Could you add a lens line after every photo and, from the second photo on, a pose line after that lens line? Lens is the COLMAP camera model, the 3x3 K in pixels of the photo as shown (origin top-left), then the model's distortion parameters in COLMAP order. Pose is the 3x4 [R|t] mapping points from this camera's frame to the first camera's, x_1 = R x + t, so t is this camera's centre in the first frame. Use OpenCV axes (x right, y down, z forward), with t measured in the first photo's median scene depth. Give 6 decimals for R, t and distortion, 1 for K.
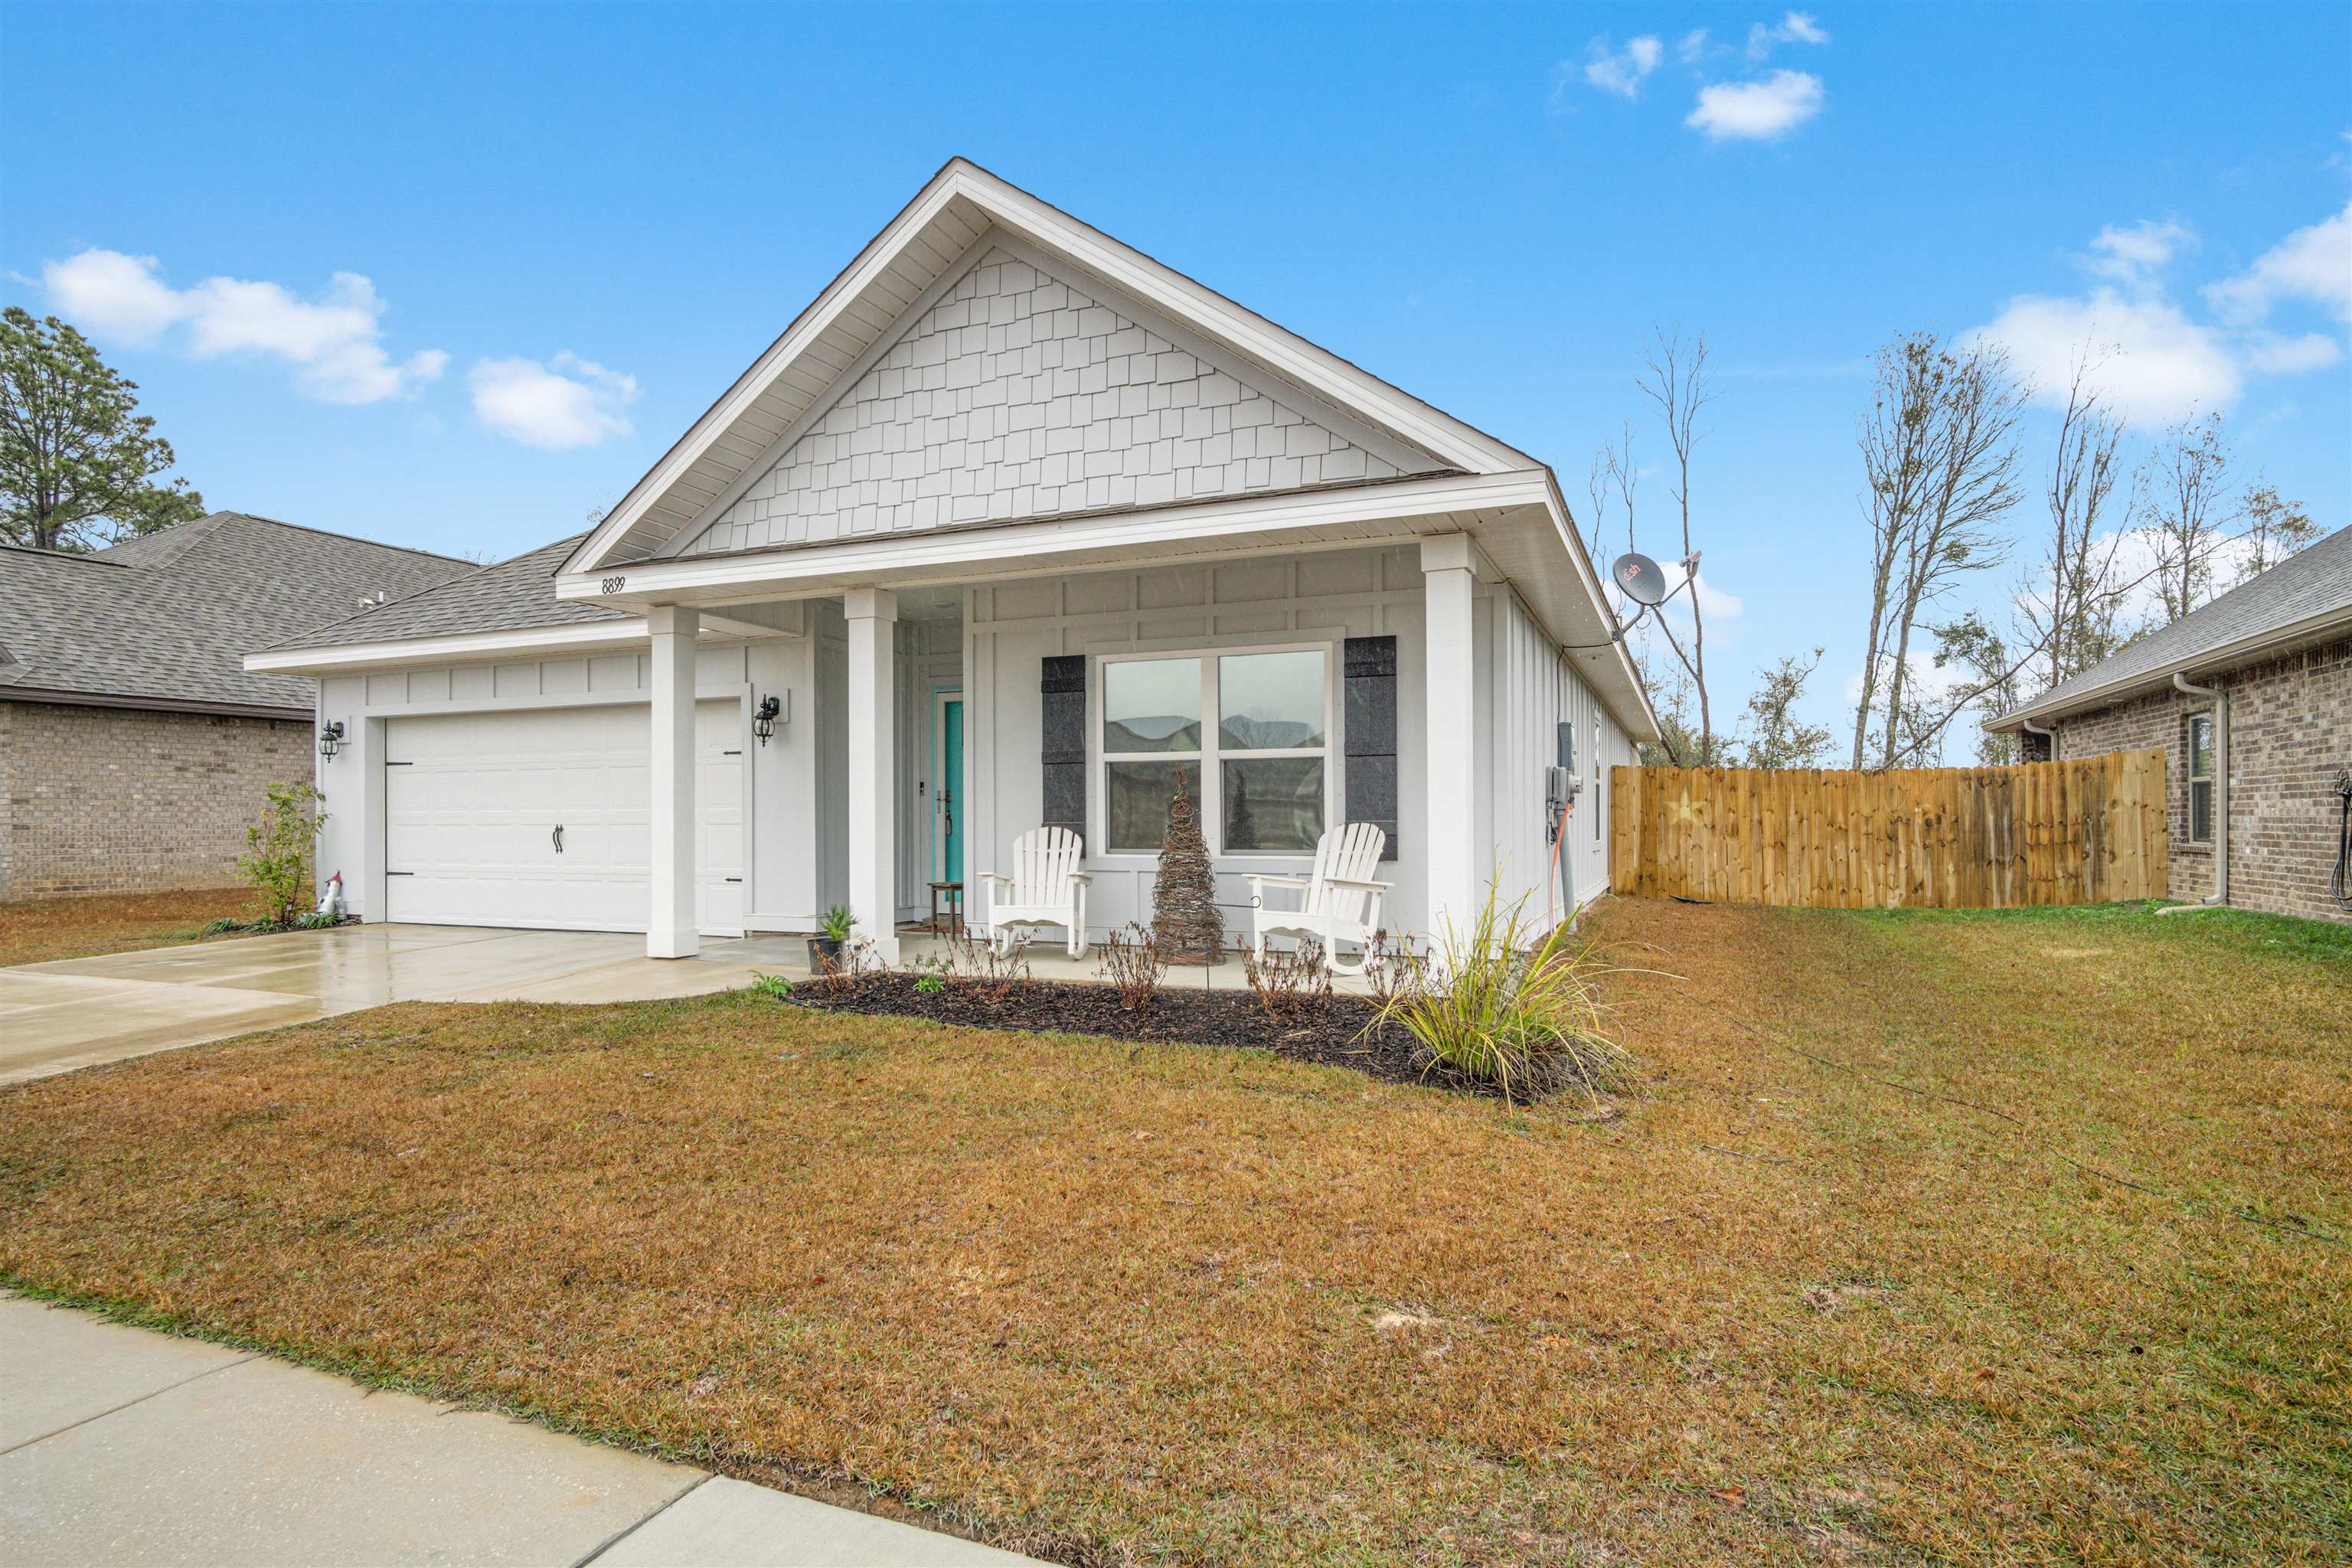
lens RADIAL K [[1239.0, 0, 1170.3], [0, 1239.0, 797.5], [0, 0, 1]] dist [-0.001978, 0.001136]
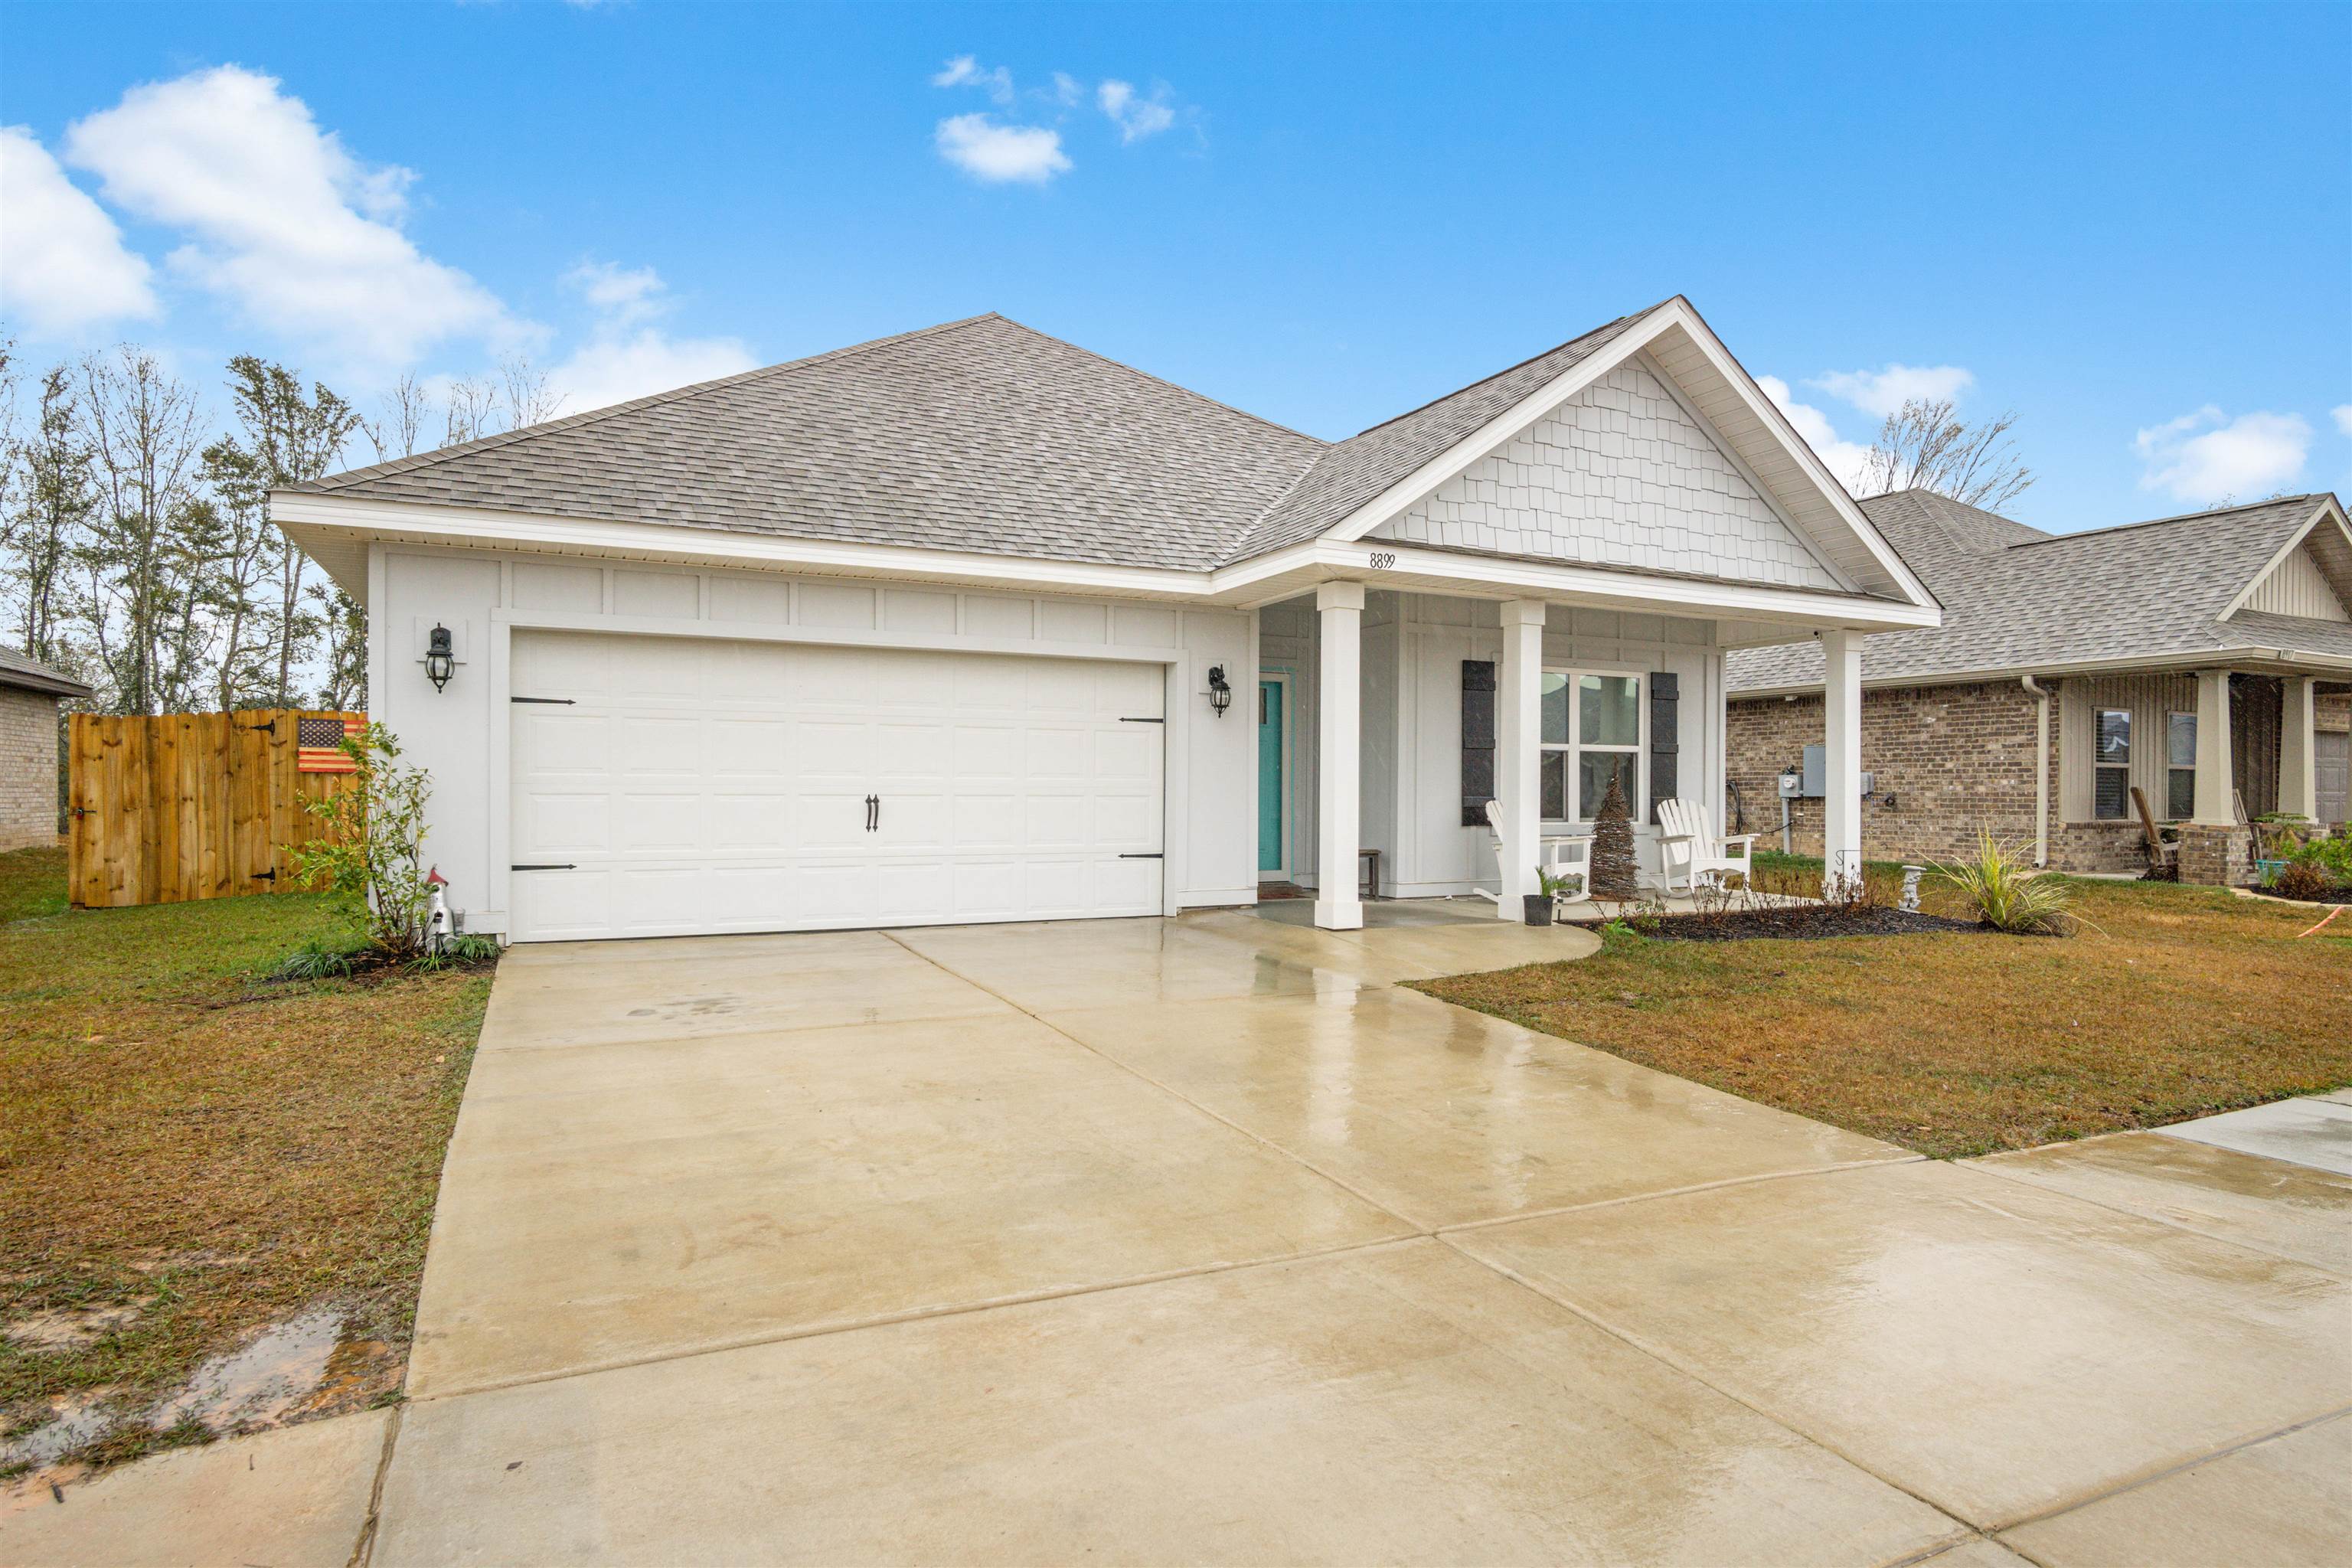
lens RADIAL K [[1239.0, 0, 1177.3], [0, 1239.0, 787.2], [0, 0, 1]] dist [-0.001978, 0.001136]
pose [[0.658793, 0.013229, 0.752208, -1.321062], [-0.019127, 0.999817, -0.000832, 0.018647], [-0.752081, -0.013839, 0.658925, 0.453956]]
